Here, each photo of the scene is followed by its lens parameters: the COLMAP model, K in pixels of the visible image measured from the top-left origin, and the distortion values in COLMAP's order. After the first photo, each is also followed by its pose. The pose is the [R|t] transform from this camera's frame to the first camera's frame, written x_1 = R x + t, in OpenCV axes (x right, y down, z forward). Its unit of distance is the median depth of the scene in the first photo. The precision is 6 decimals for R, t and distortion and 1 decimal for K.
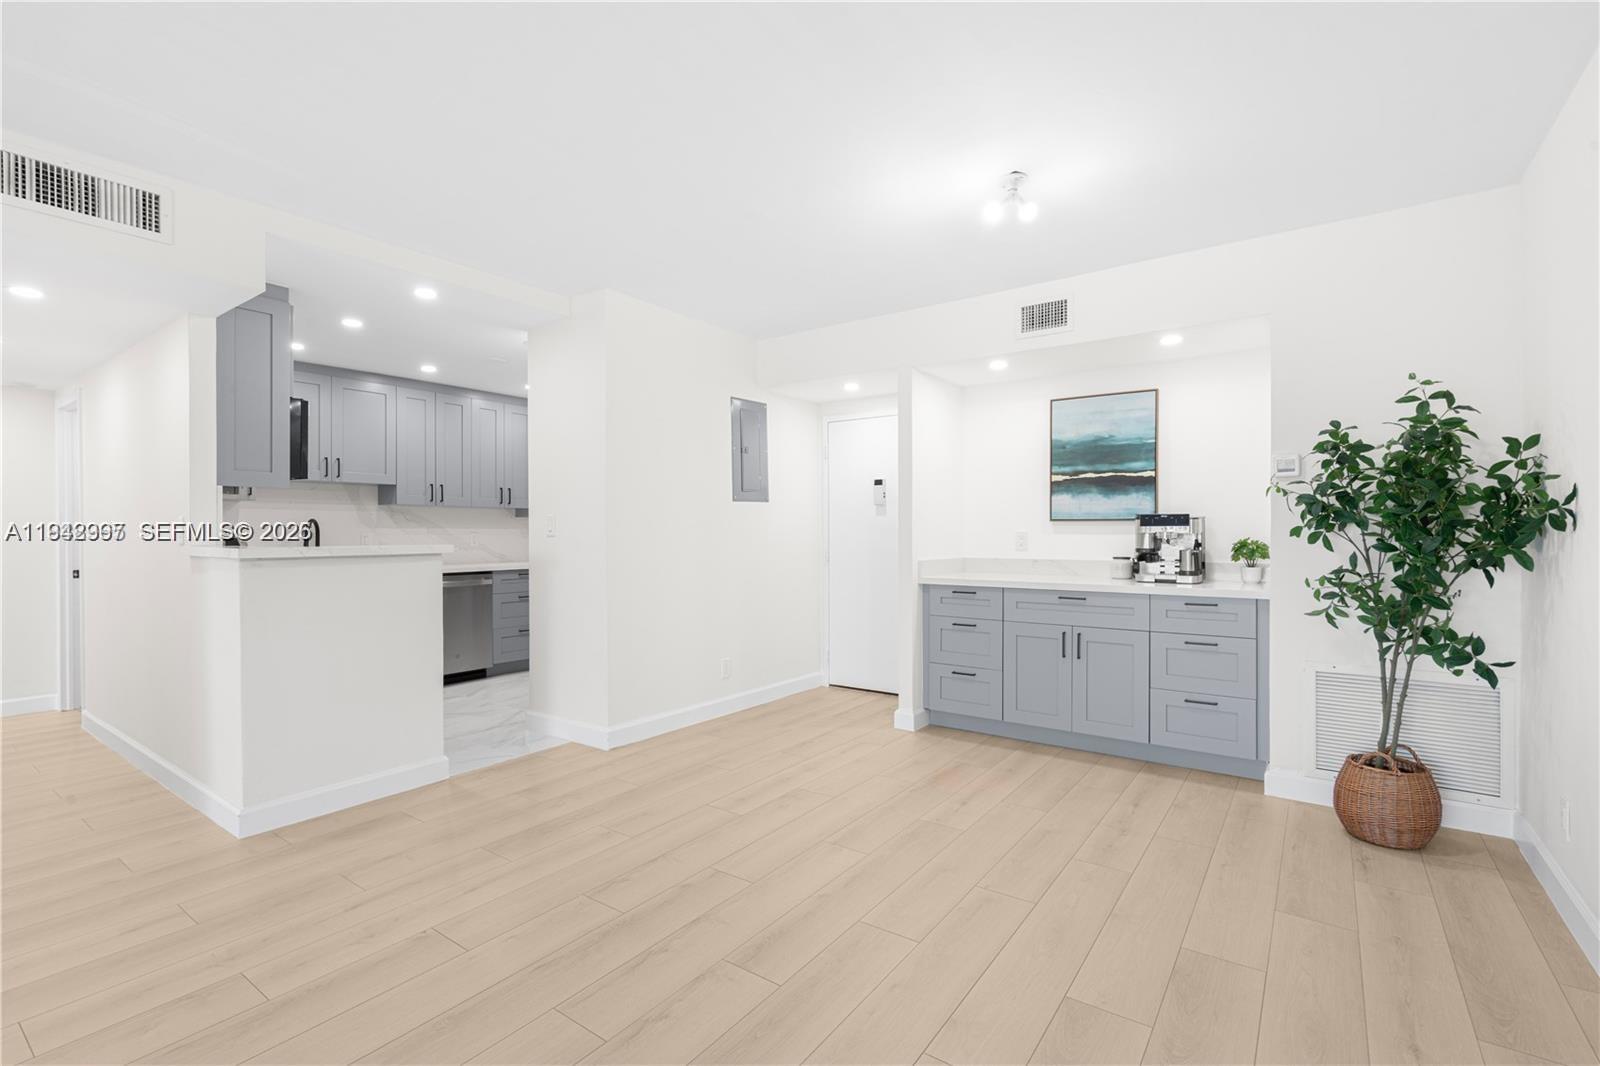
lens RADIAL K [[724.1, 0, 795.8], [0, 724.1, 535.9], [0, 0, 1]] dist [-0.006557, 0.003898]
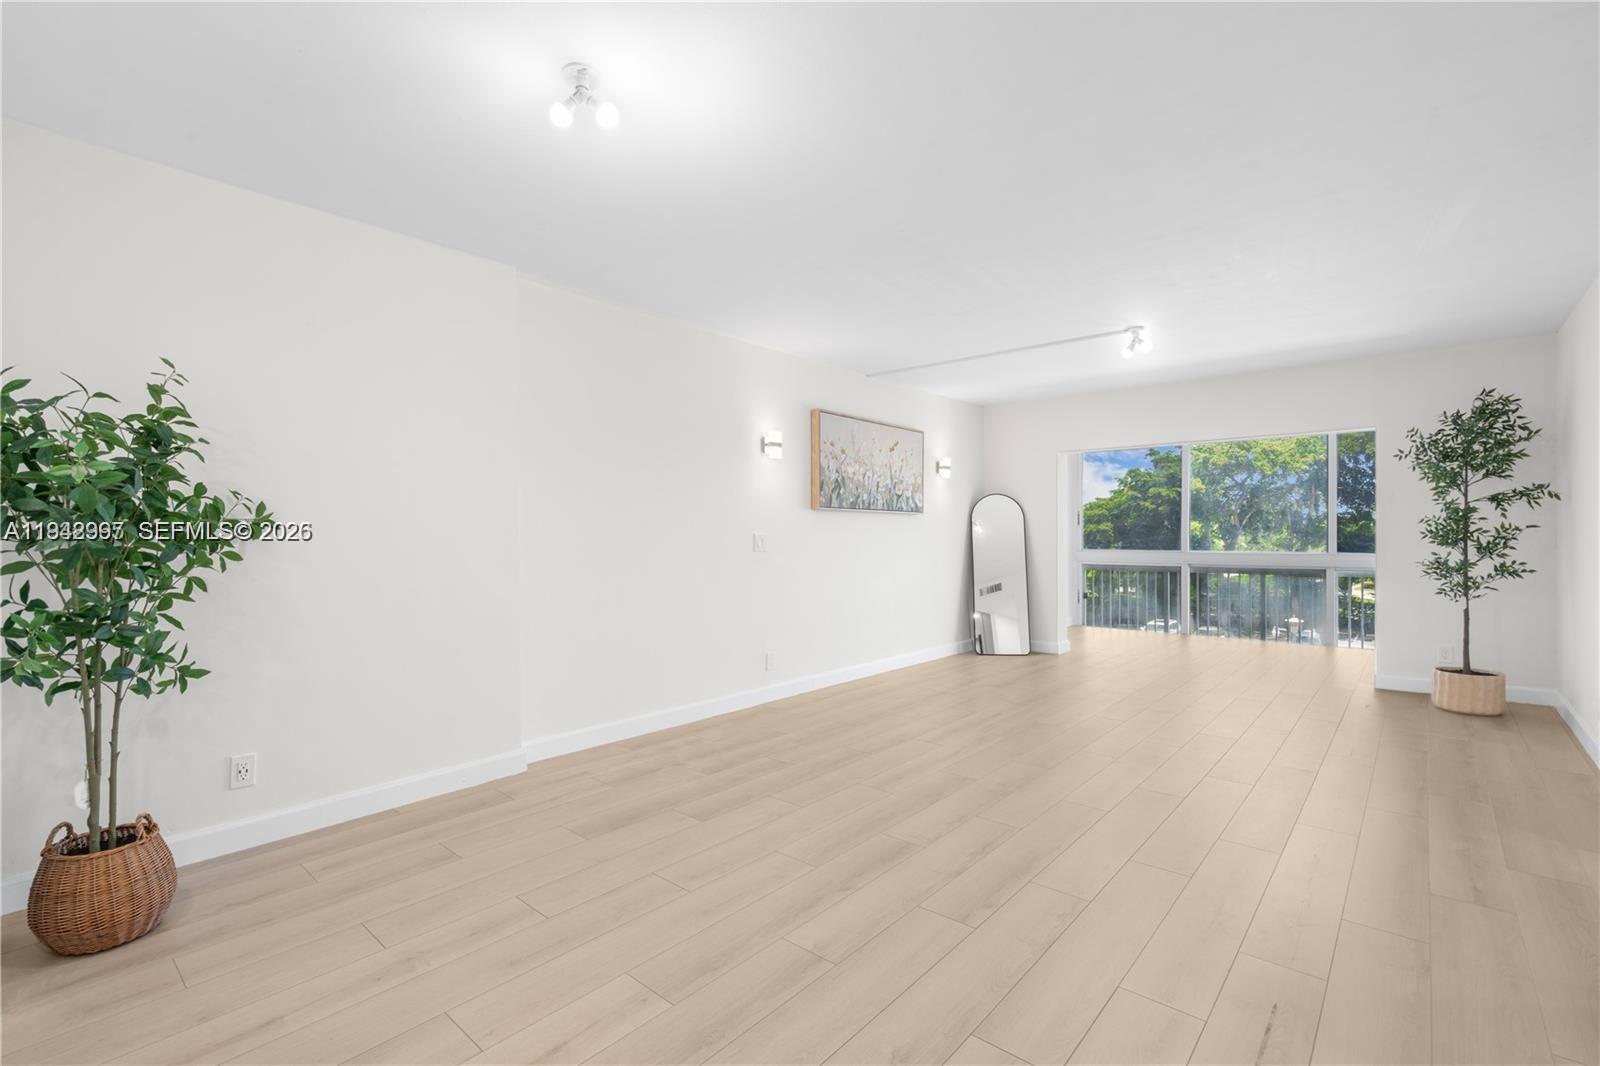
lens RADIAL K [[724.1, 0, 791.7], [0, 724.1, 540.8], [0, 0, 1]] dist [-0.006557, 0.003898]
pose [[-0.995882, 0.007821, 0.090317, 0.011611], [0.008813, 0.999905, 0.010595, -0.003931], [-0.090226, 0.011347, -0.995857, 1.274149]]
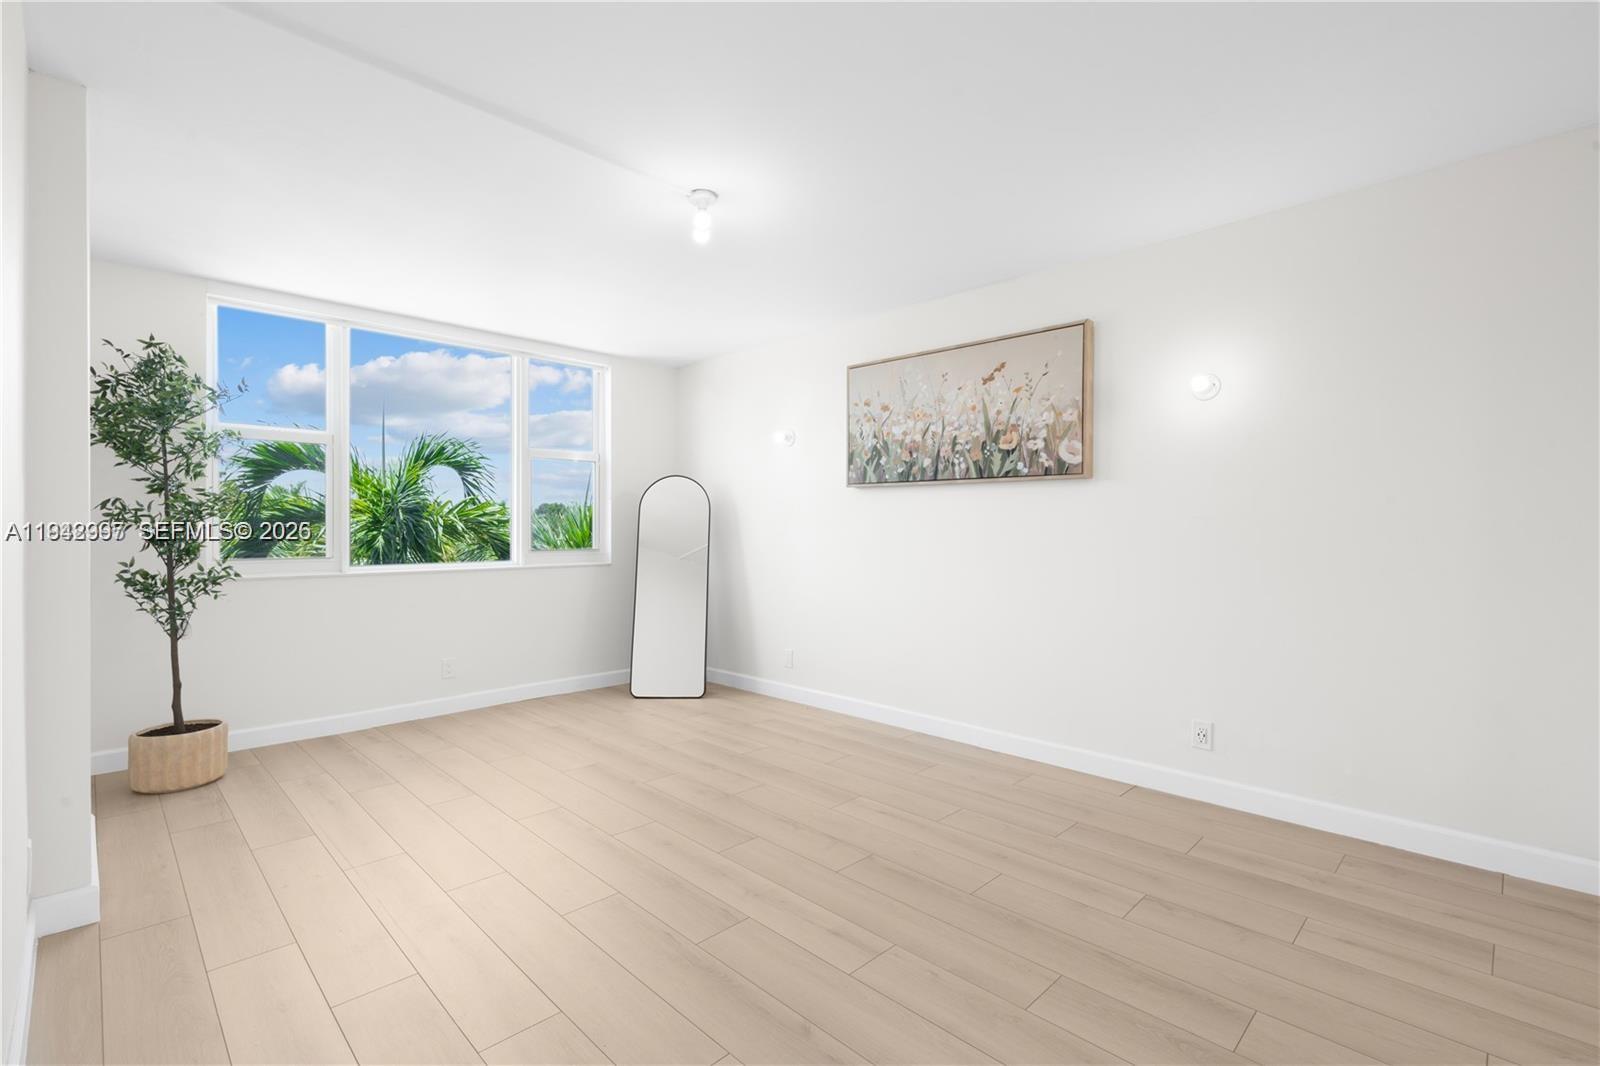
lens RADIAL K [[724.1, 0, 795.6], [0, 724.1, 536.1], [0, 0, 1]] dist [-0.006557, 0.003898]
pose [[0.154633, -0.007928, 0.987940, -1.127909], [0.000327, 0.999968, 0.007973, 0.021408], [-0.987972, -0.000909, 0.154630, -0.283239]]
